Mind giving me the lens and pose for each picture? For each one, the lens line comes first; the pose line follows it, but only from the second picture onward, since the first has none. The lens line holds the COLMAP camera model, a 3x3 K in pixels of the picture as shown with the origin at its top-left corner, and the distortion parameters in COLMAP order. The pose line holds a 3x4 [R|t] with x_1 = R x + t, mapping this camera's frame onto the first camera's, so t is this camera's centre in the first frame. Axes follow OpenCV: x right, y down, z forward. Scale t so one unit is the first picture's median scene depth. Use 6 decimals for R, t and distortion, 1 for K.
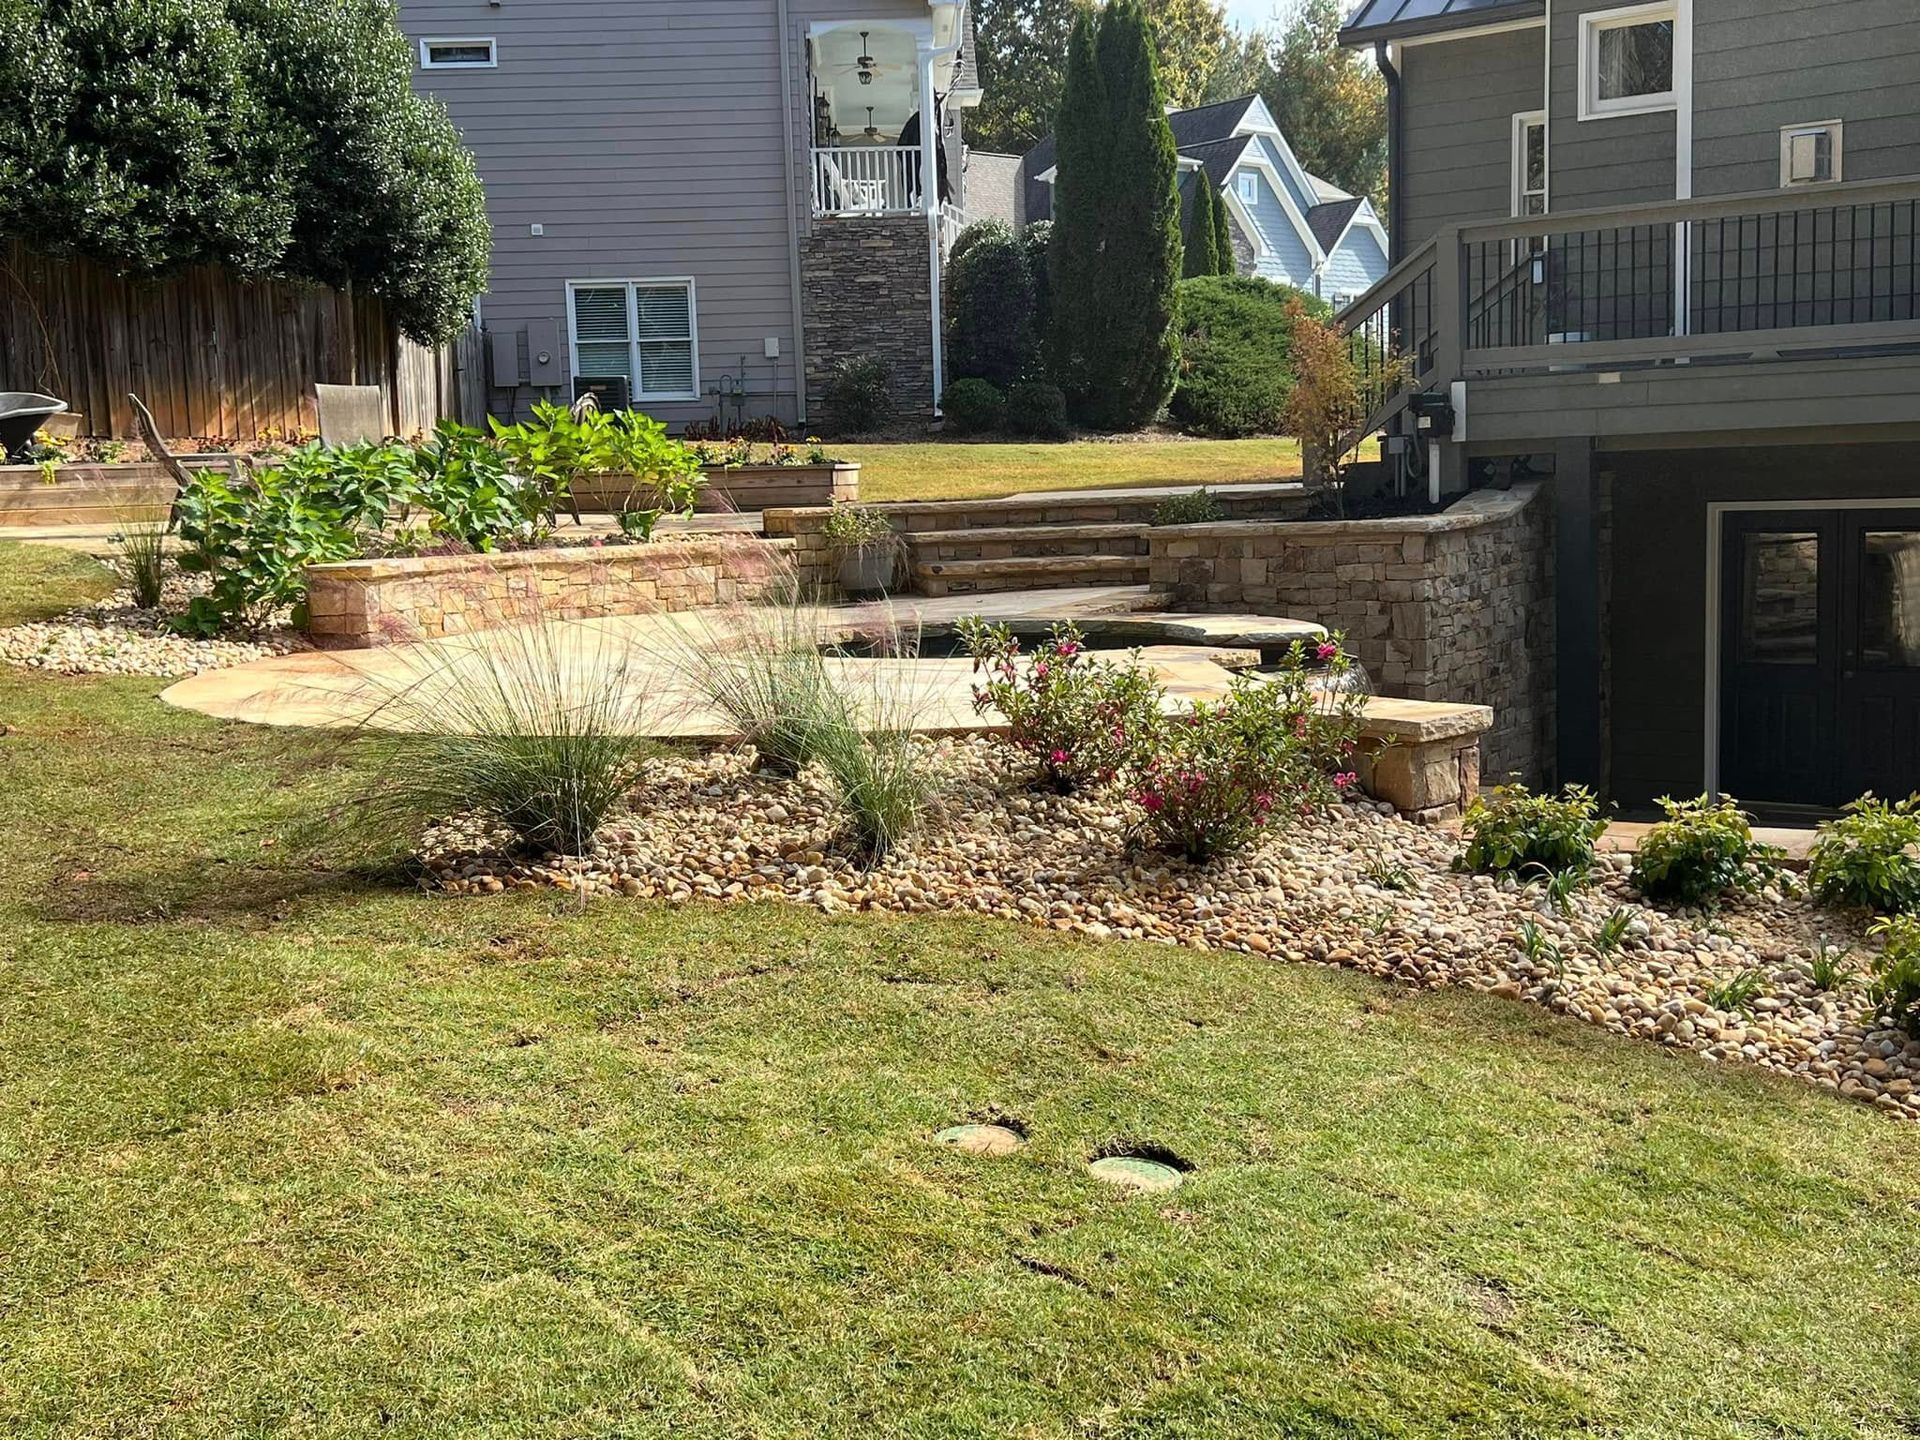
lens RADIAL K [[1803.7, 0, 960.0], [0, 1803.7, 720.0], [0, 0, 1]] dist [0.154524, -0.342771]
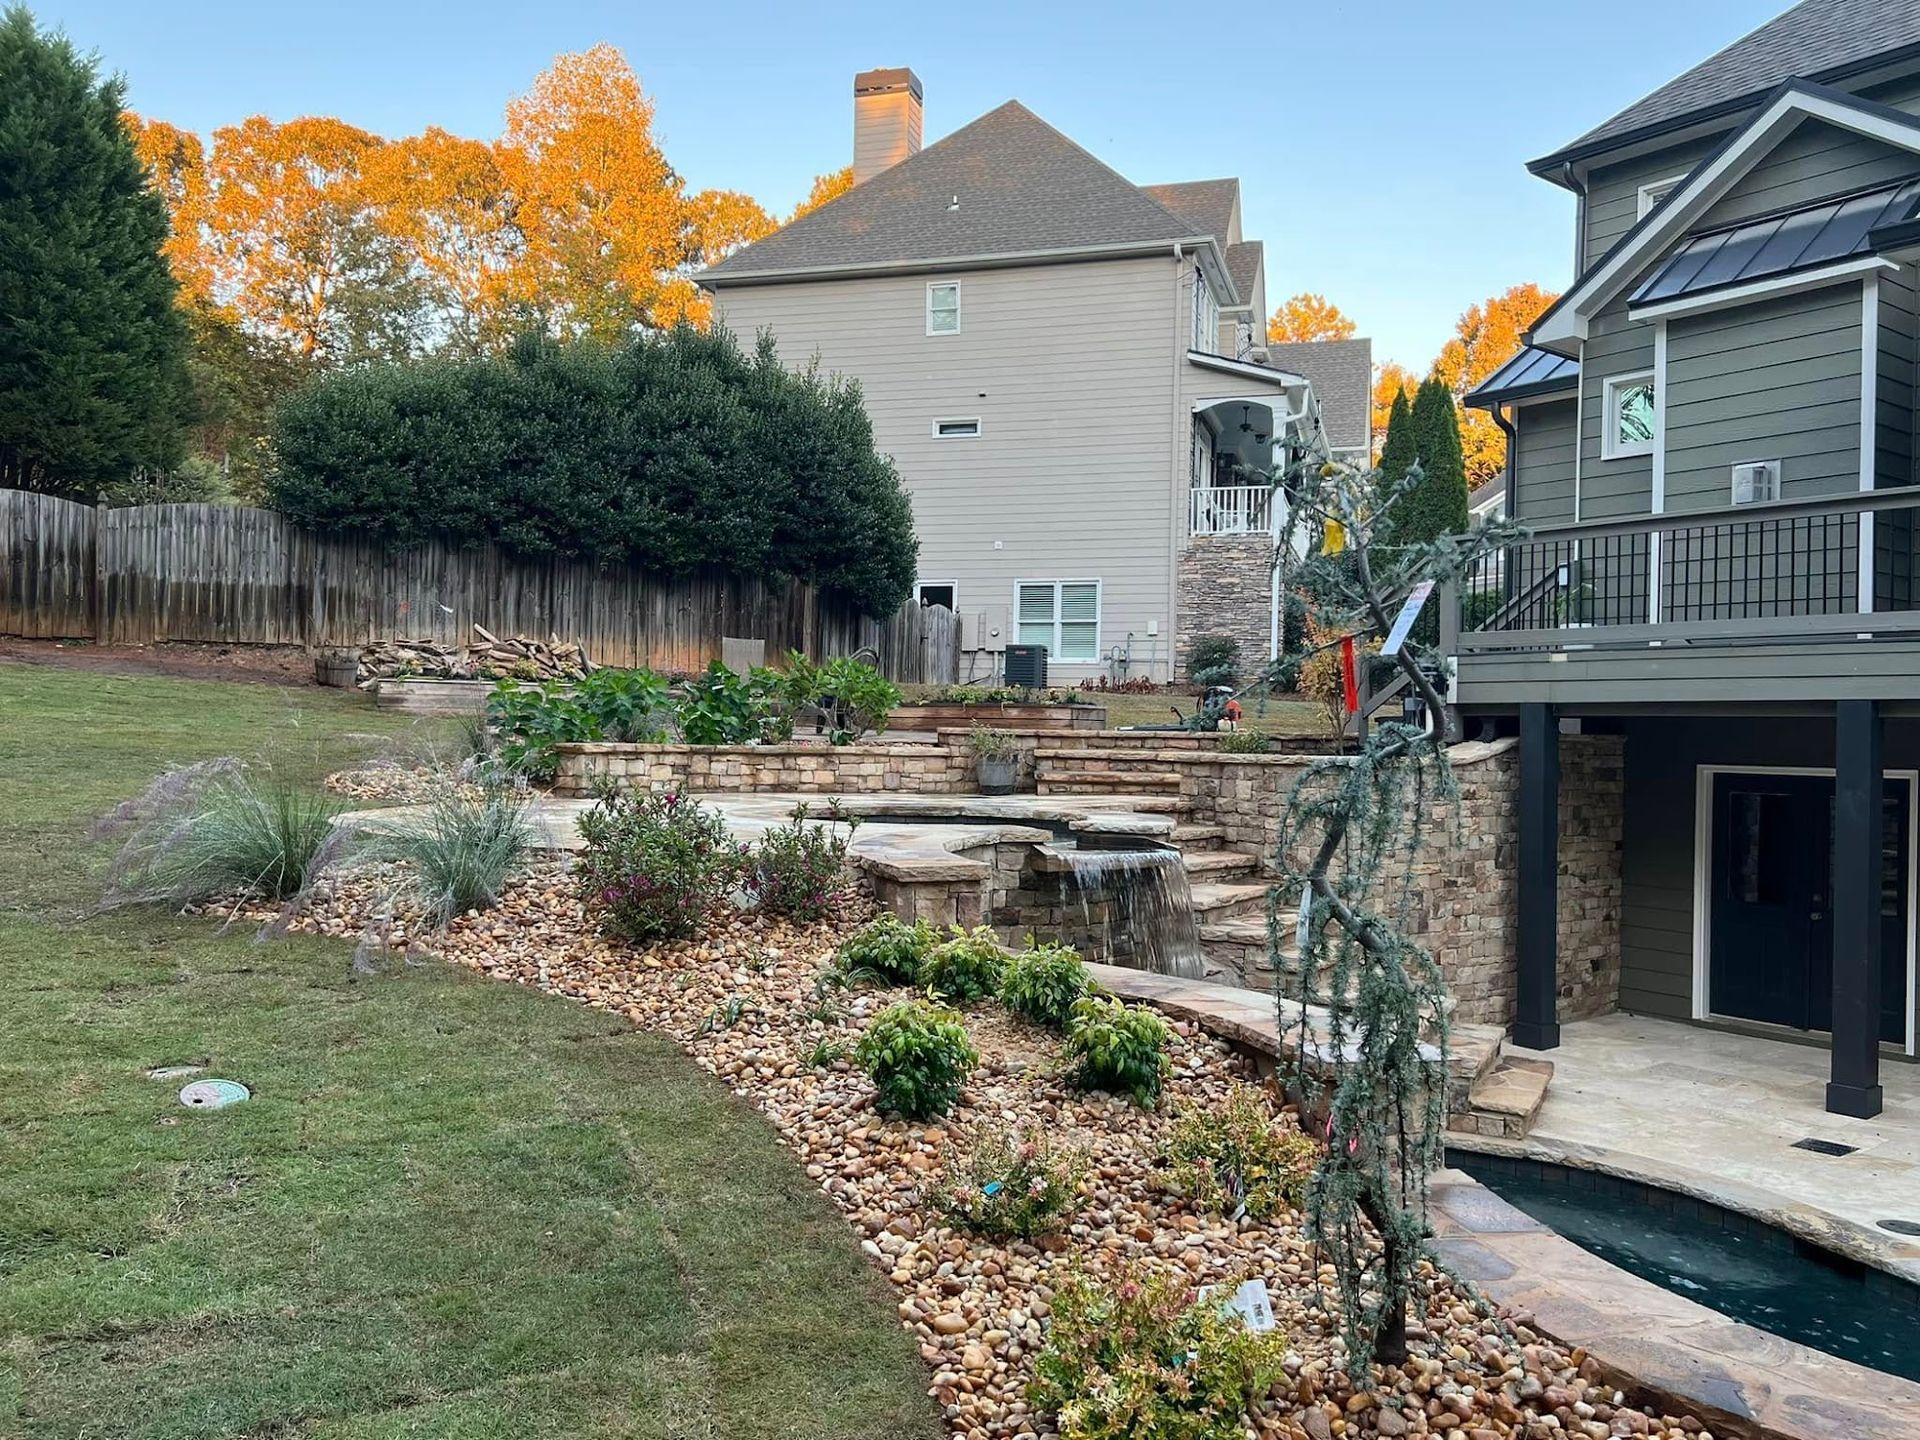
lens RADIAL K [[1347.9, 0, 958.7], [0, 1347.9, 757.2], [0, 0, 1]] dist [0.034554, -0.040207]
pose [[0.953868, 0.055912, -0.294975, 0.134048], [-0.087571, 0.991596, -0.095225, 0.003163], [0.287172, 0.116663, 0.950748, 0.003524]]
